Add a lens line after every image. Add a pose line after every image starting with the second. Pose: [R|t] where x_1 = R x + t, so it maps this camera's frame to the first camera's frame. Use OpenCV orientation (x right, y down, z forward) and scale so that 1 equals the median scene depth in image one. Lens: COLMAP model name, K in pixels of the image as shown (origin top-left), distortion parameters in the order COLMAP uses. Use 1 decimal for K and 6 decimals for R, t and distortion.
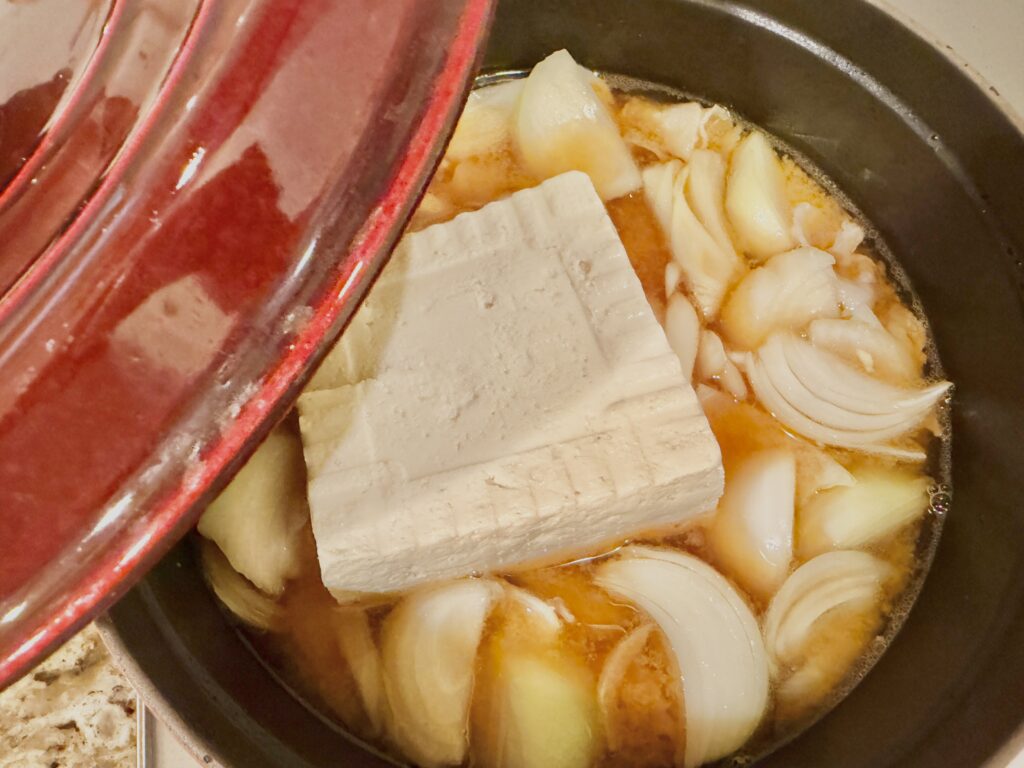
lens RADIAL K [[716.5, 0, 511.3], [0, 716.5, 376.0], [0, 0, 1]] dist [-0.038380, 0.012901]
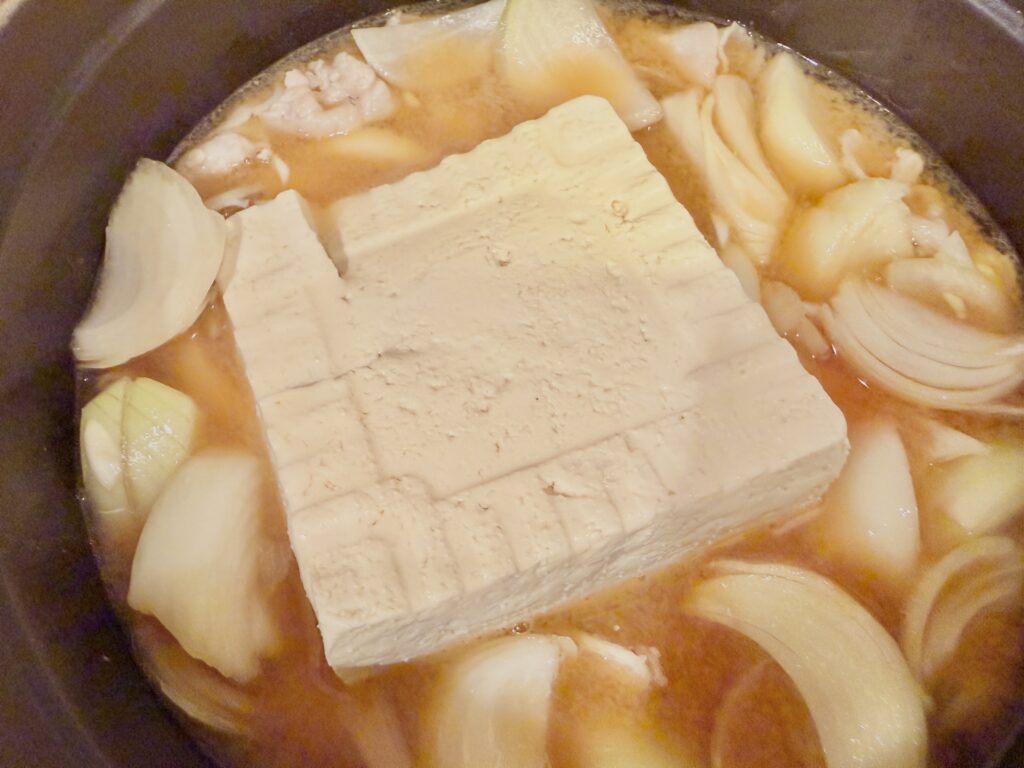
lens RADIAL K [[716.5, 0, 513.6], [0, 716.5, 391.9], [0, 0, 1]] dist [-0.038380, 0.012901]
pose [[0.991537, -0.084335, 0.098701, -0.123566], [0.085610, 0.996290, -0.008746, 0.051763], [-0.097597, 0.017121, 0.995079, 0.283226]]
